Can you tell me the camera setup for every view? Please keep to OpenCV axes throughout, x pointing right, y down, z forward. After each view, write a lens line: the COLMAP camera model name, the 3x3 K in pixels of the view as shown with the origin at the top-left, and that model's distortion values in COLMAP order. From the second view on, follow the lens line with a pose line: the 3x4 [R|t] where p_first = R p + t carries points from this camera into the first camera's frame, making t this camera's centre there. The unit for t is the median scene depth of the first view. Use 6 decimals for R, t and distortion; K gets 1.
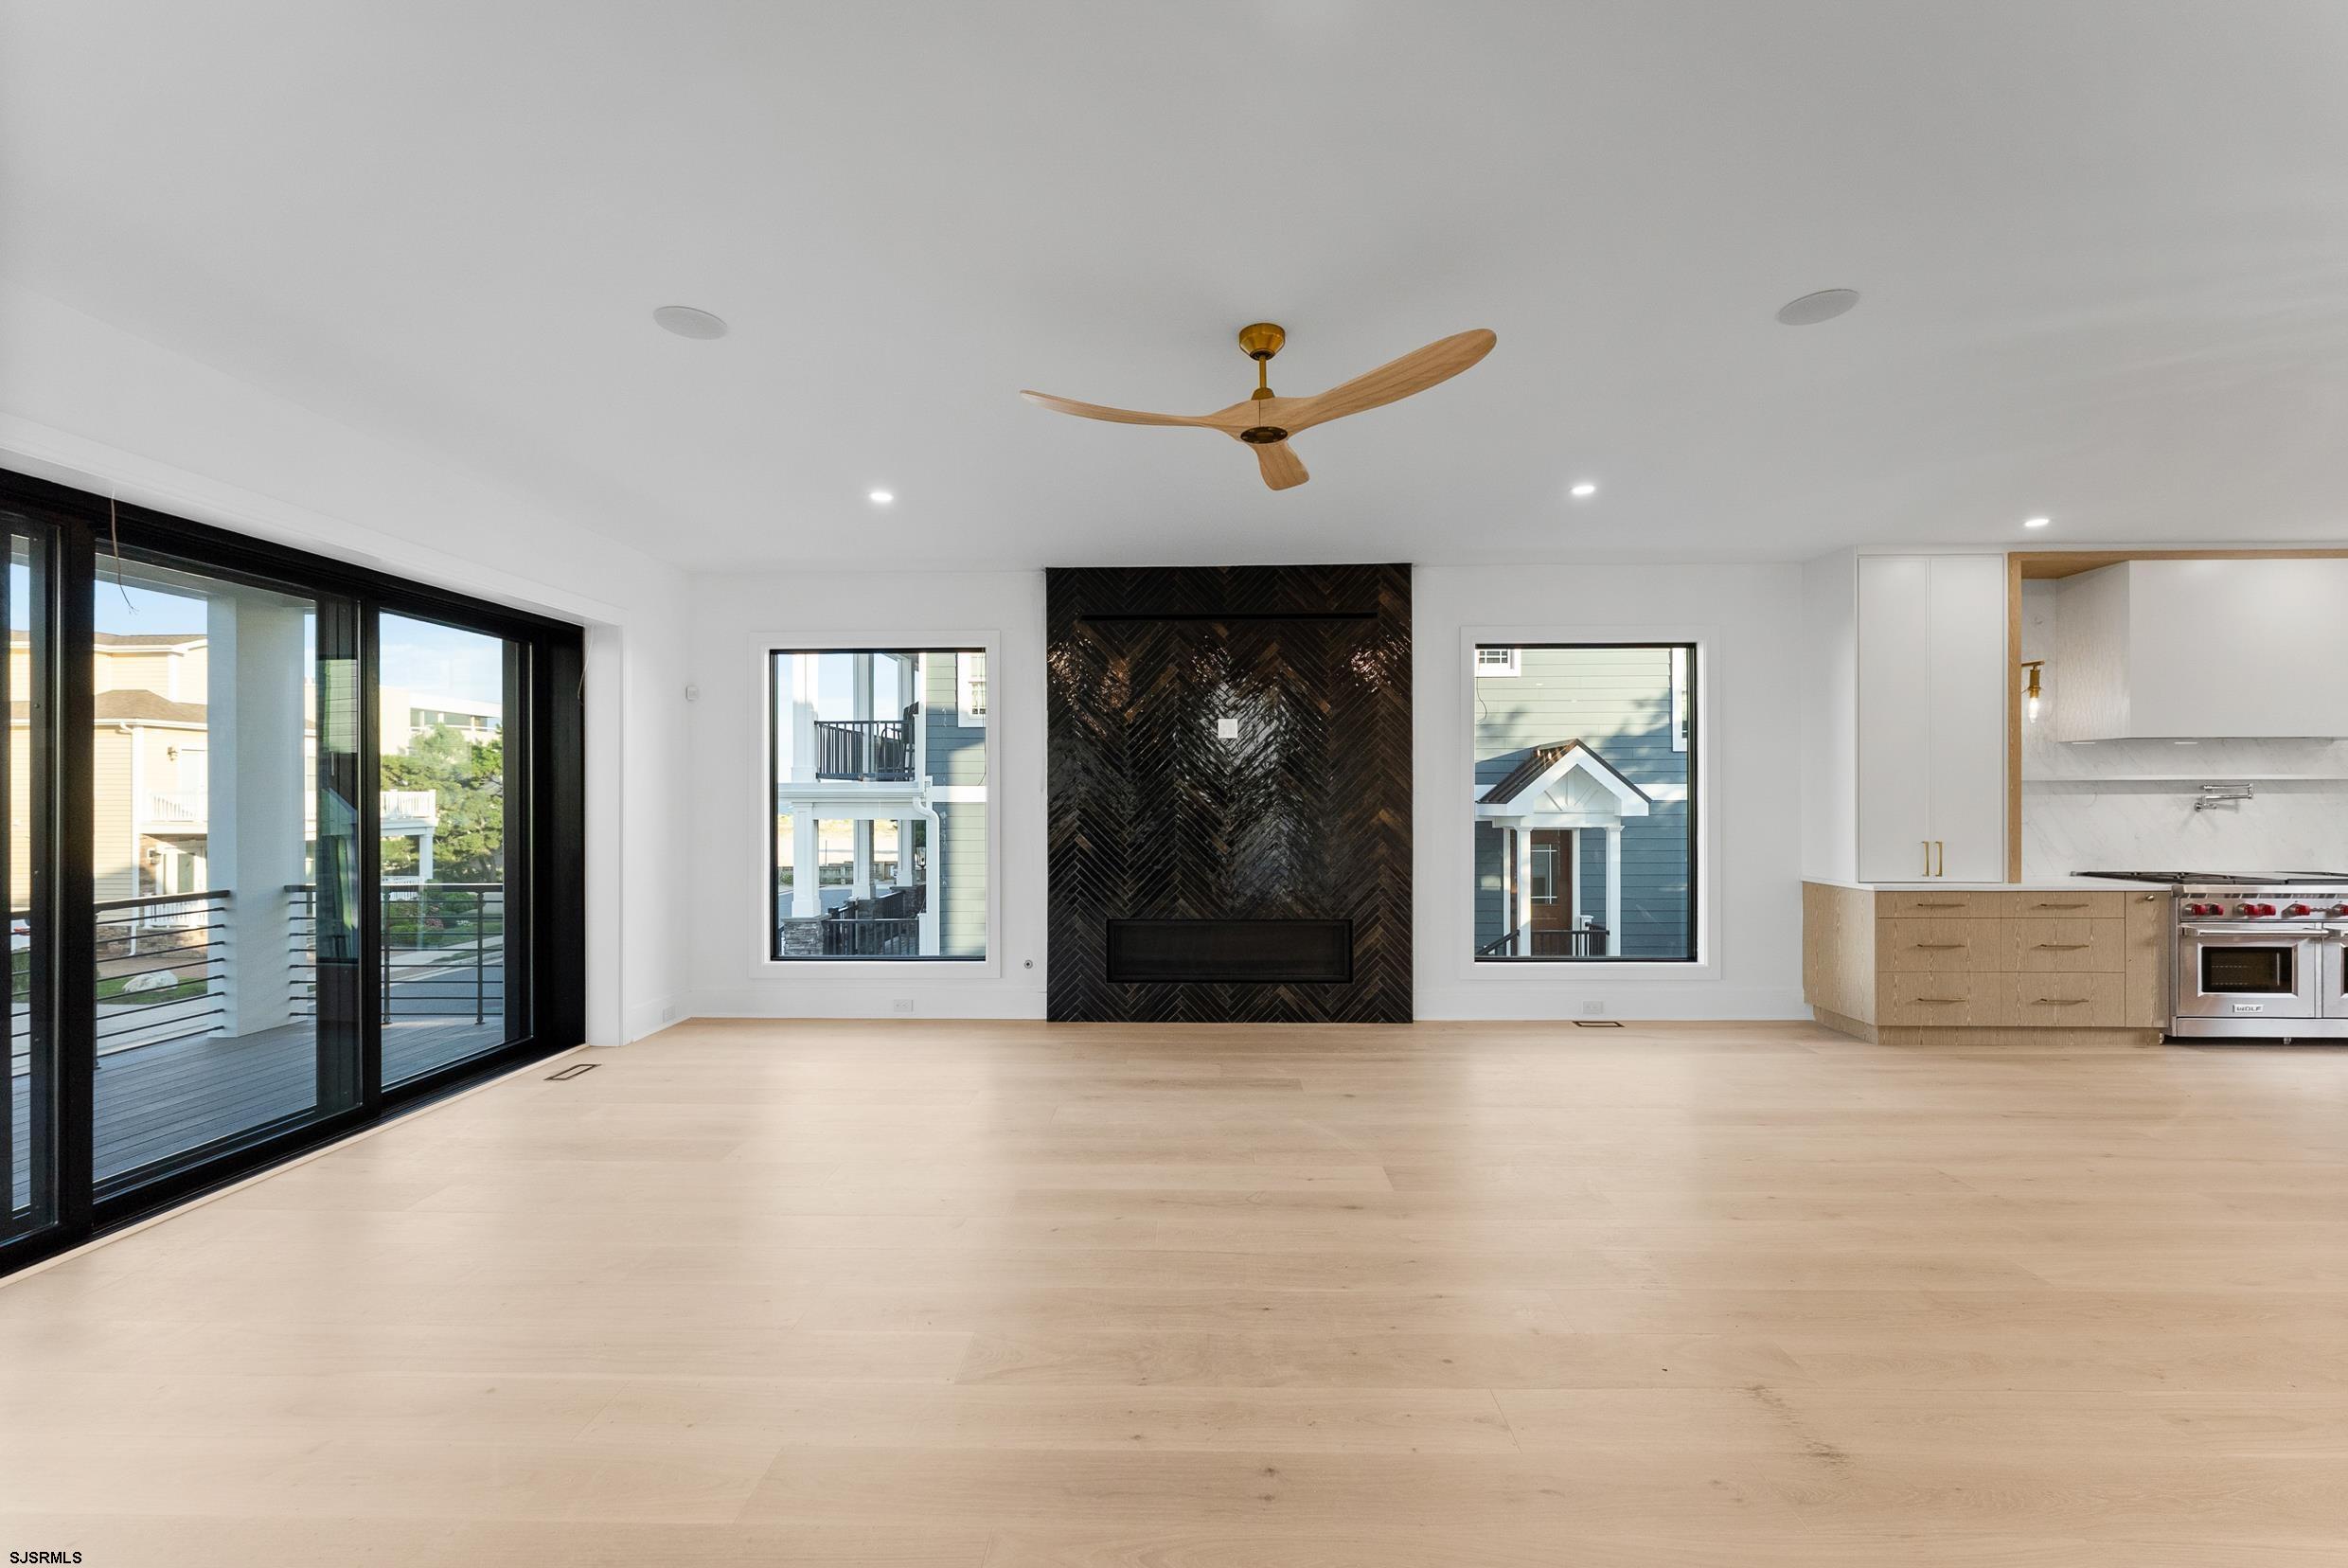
lens RADIAL K [[954.8, 0, 1185.1], [0, 954.8, 797.7], [0, 0, 1]] dist [0.003029, -0.000644]
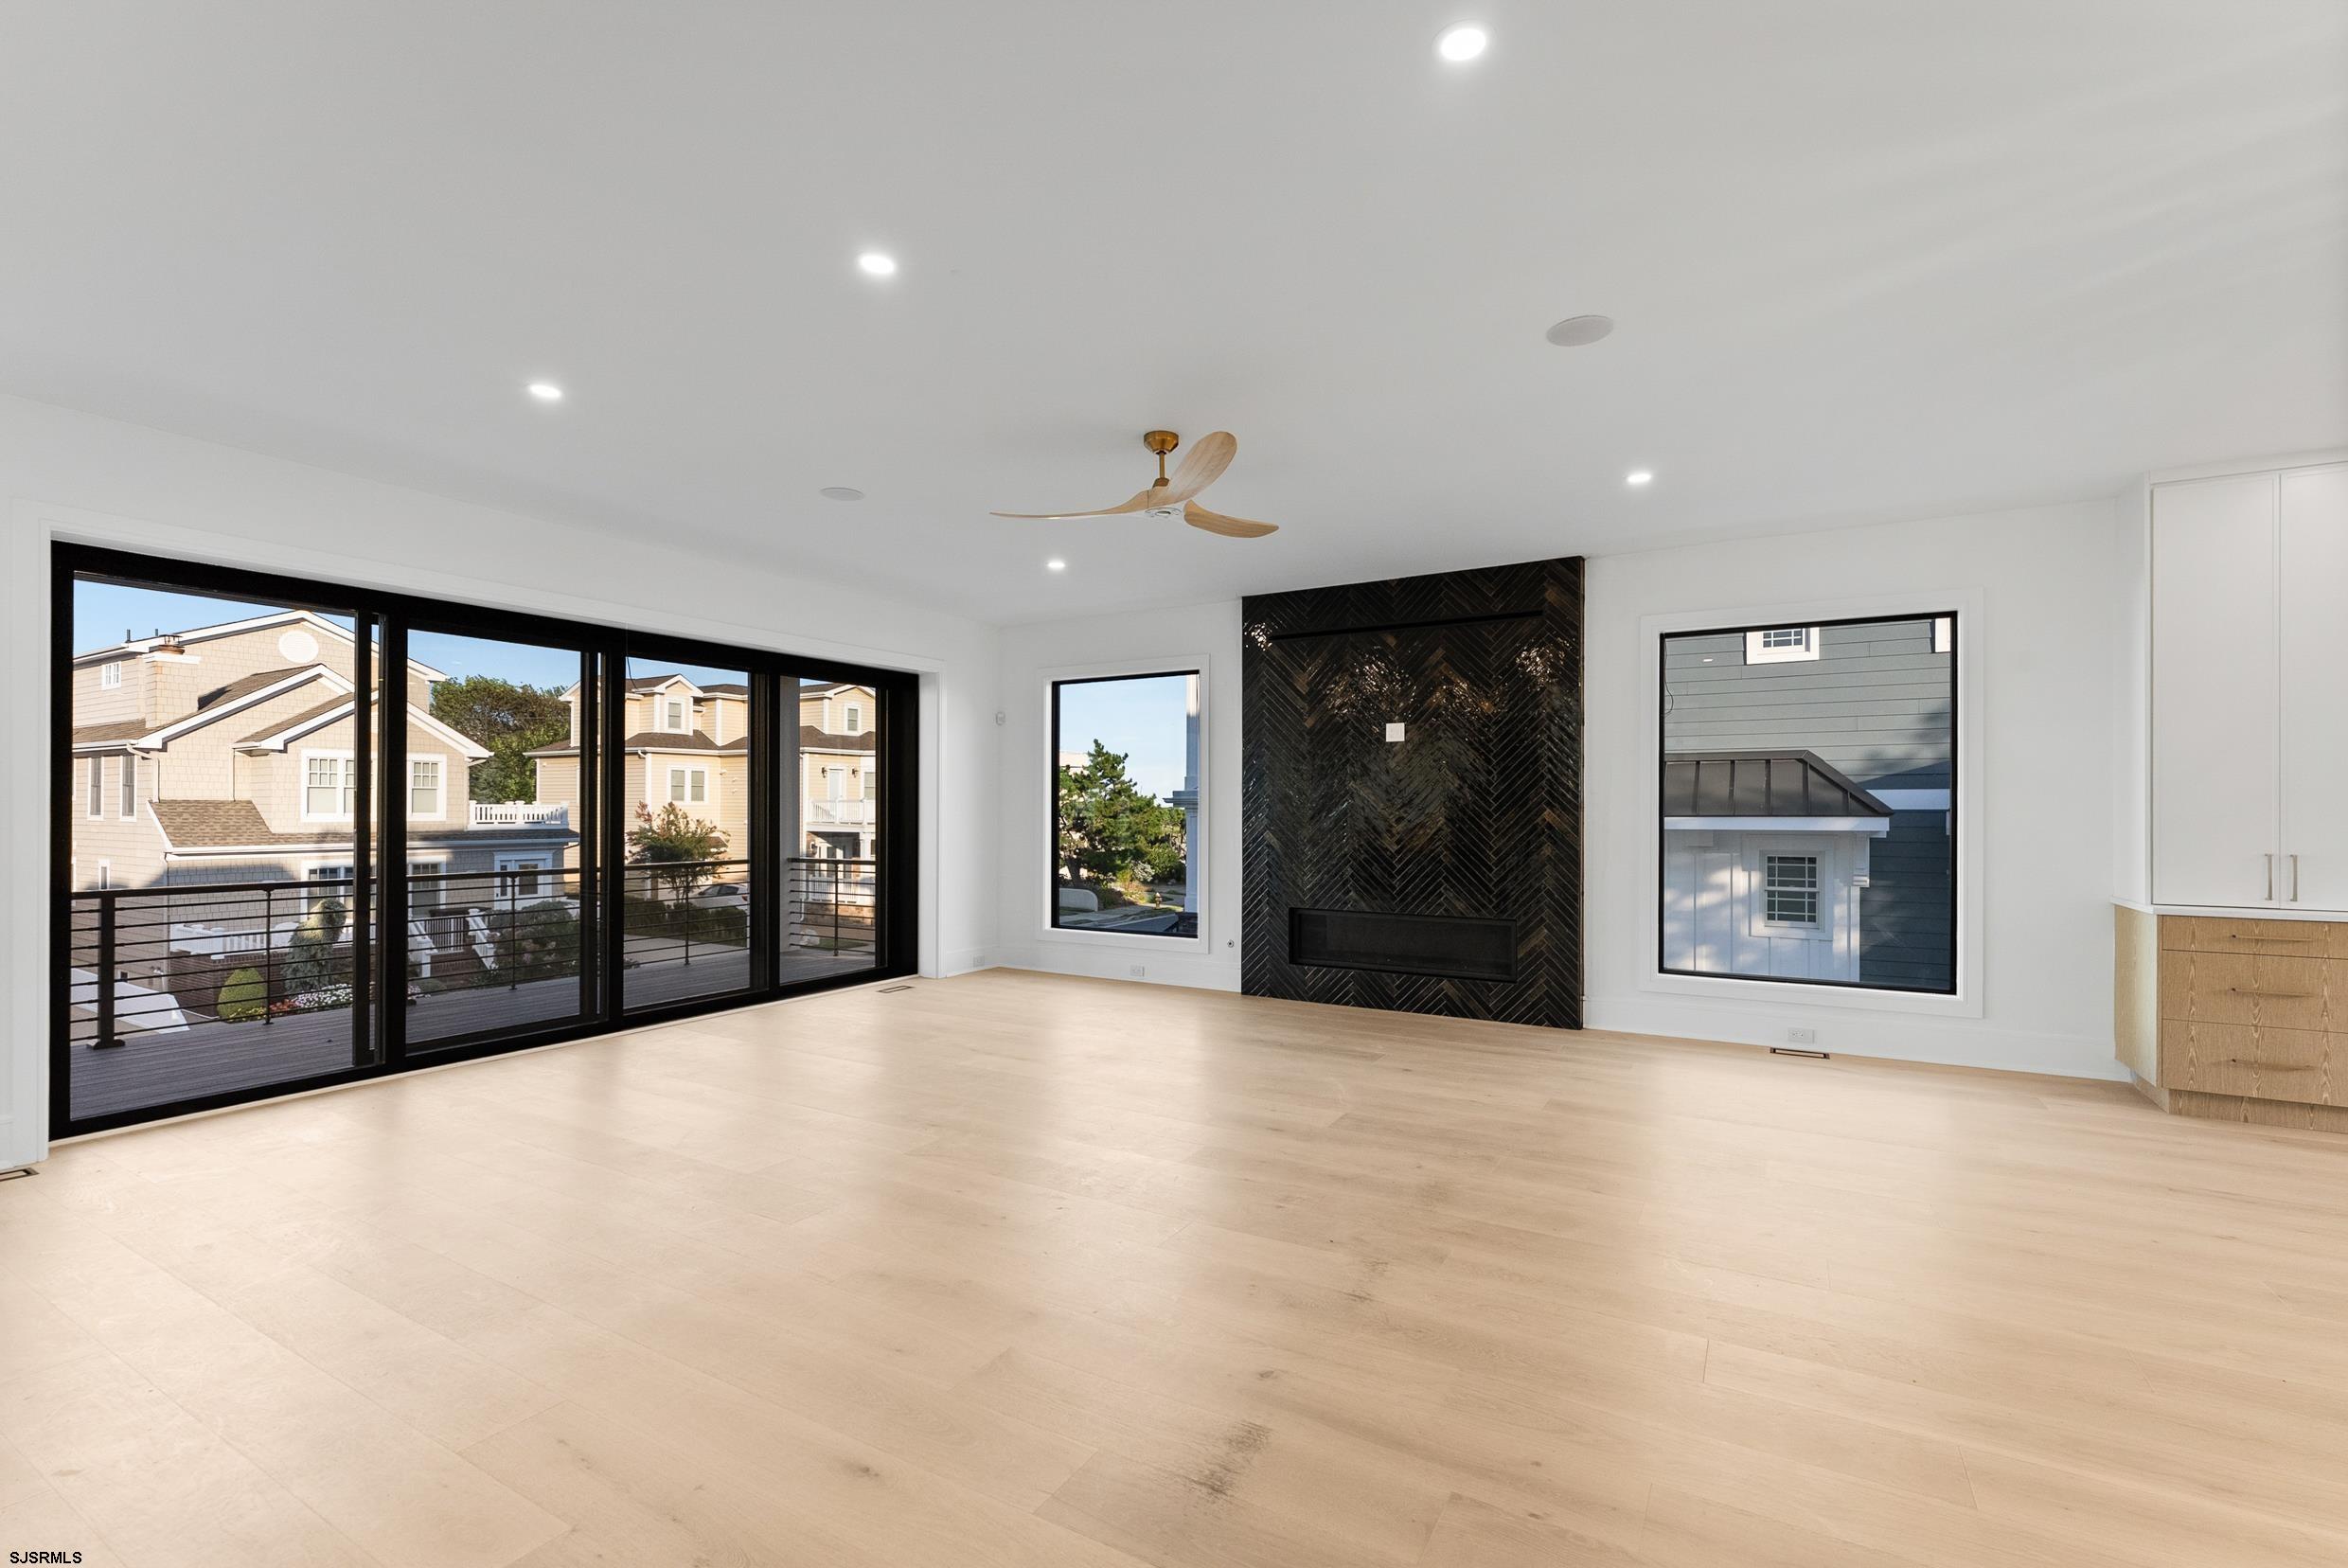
lens RADIAL K [[1028.6, 0, 1186.0], [0, 1028.6, 807.4], [0, 0, 1]] dist [0.000180, -0.000280]
pose [[0.874403, 0.003170, -0.485189, 0.395253], [-0.004539, 0.999988, -0.001647, 0.013562], [0.485179, 0.003643, 0.874408, -0.108027]]
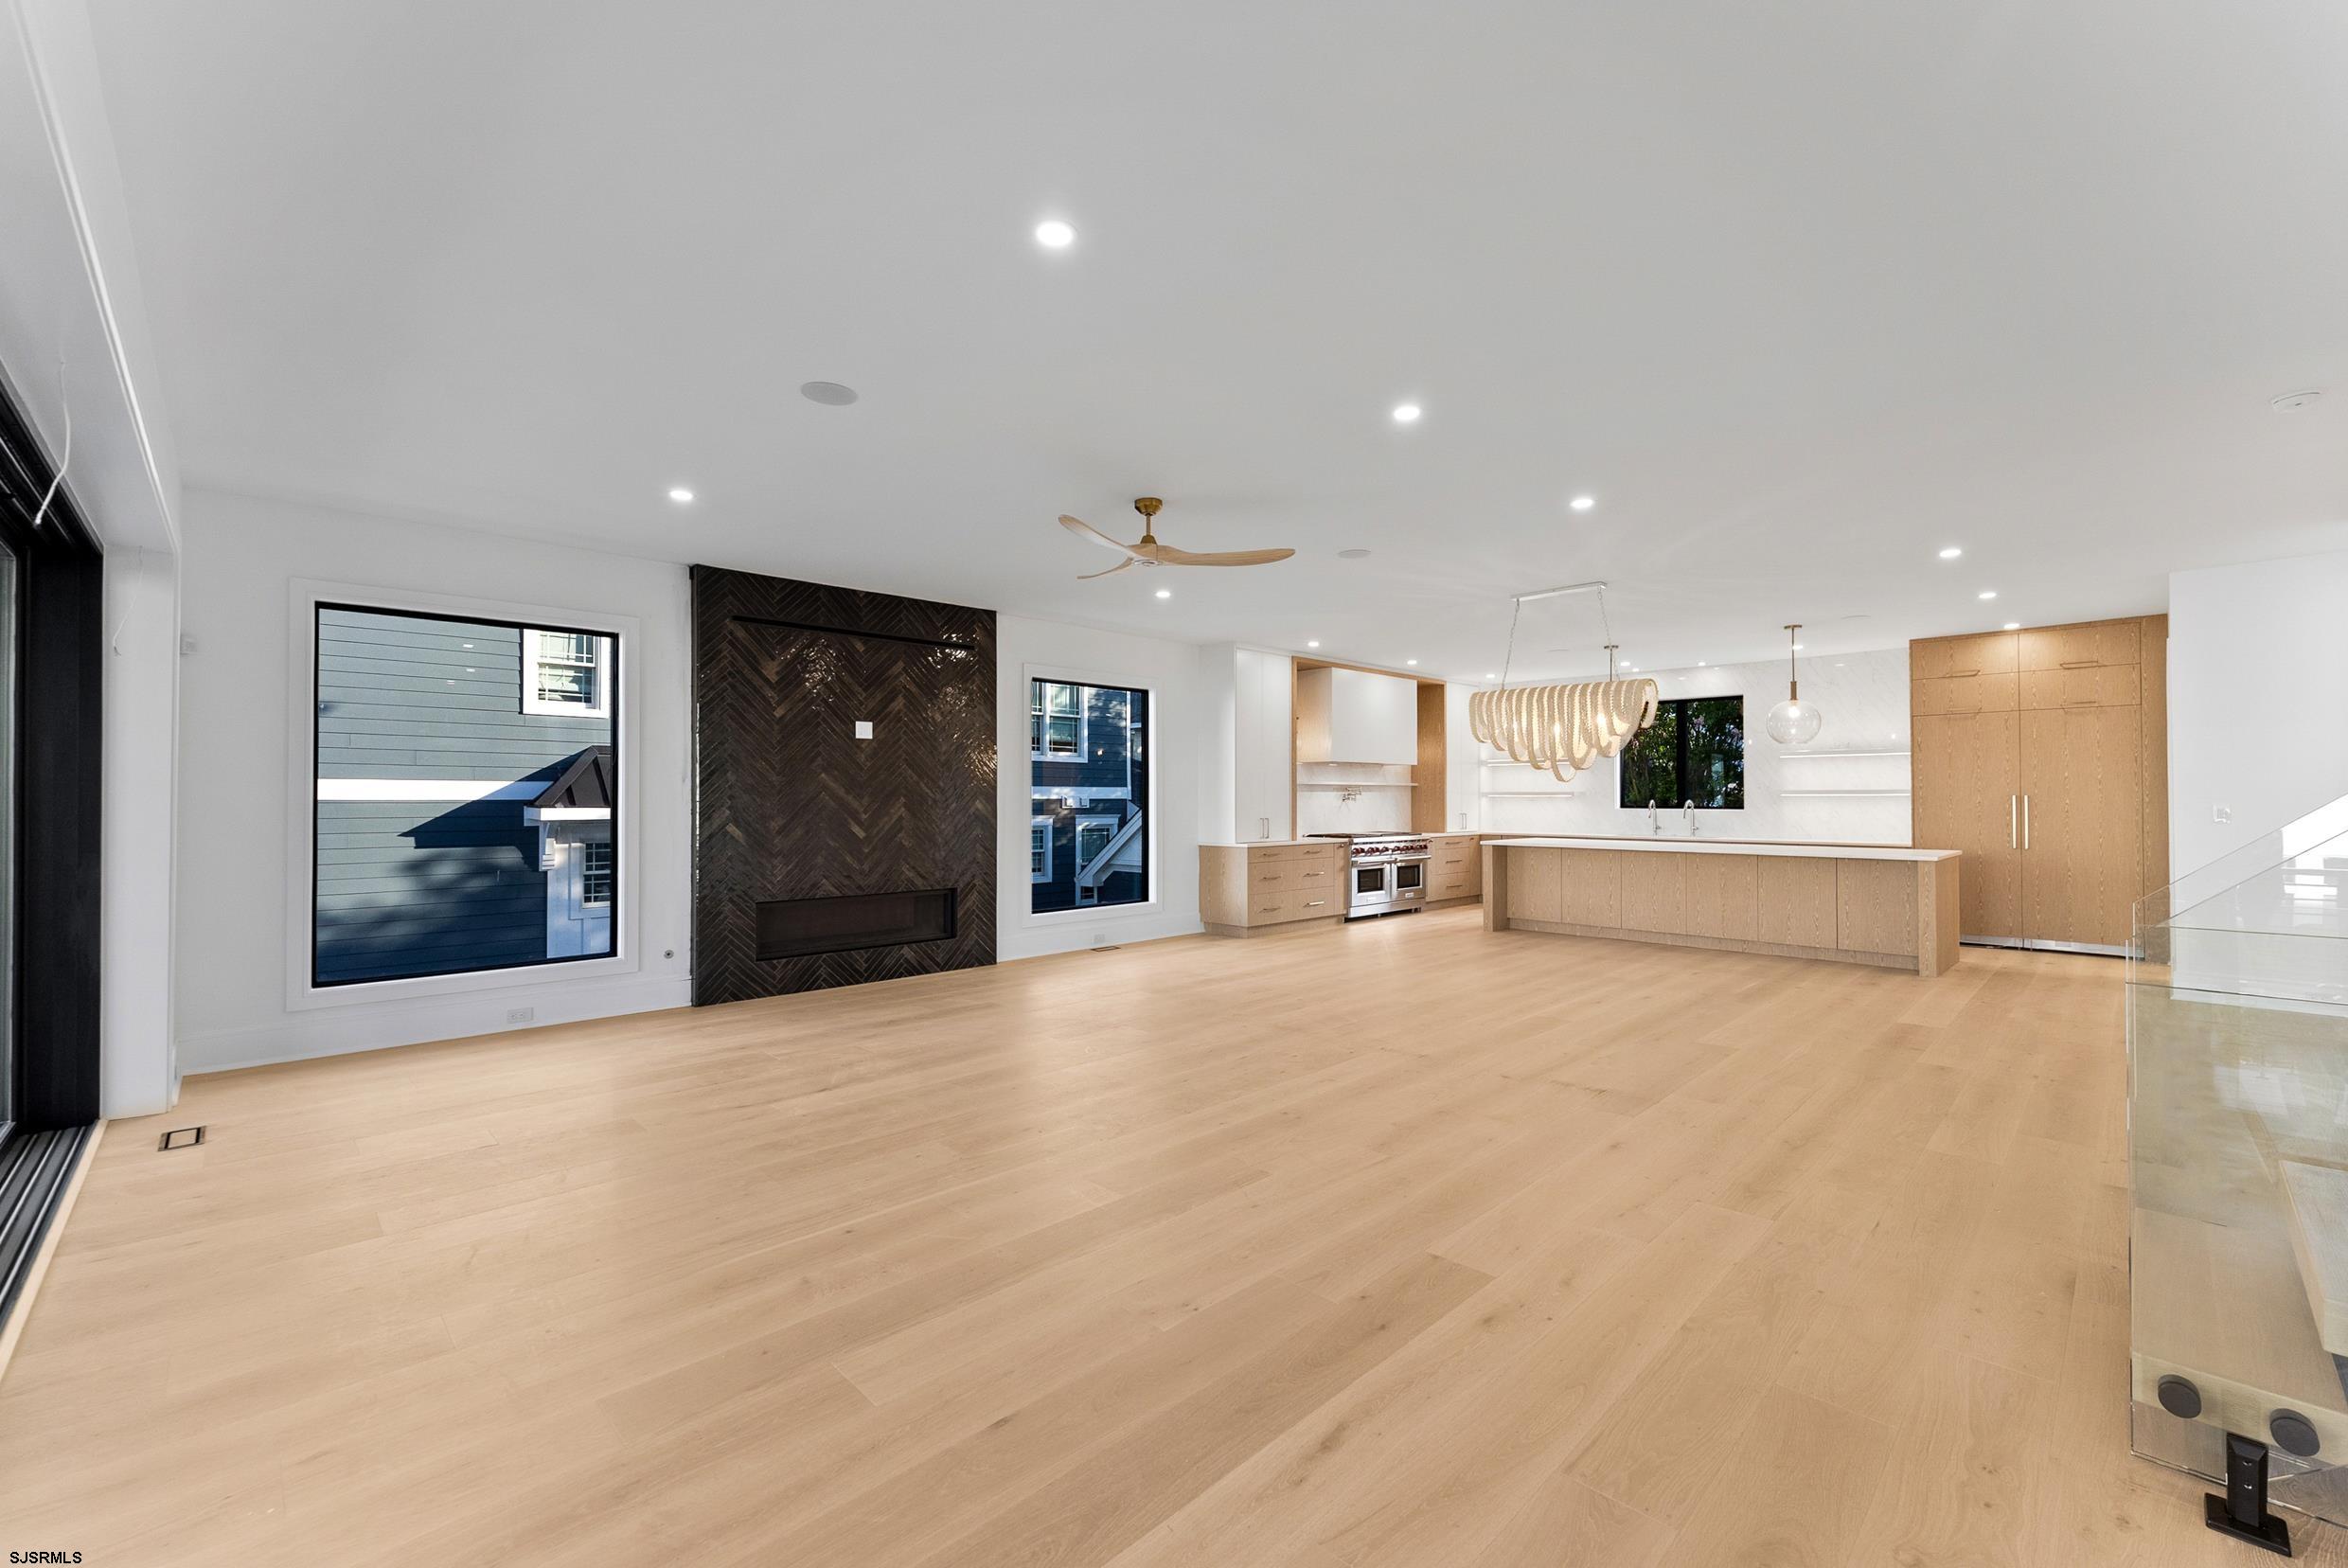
lens RADIAL K [[954.8, 0, 1180.2], [0, 954.8, 787.7], [0, 0, 1]] dist [0.003029, -0.000644]
pose [[0.698365, 0.009854, 0.715674, -0.520004], [0.001061, 0.999890, -0.014803, 0.015380], [-0.715741, 0.011097, 0.698277, -0.088910]]
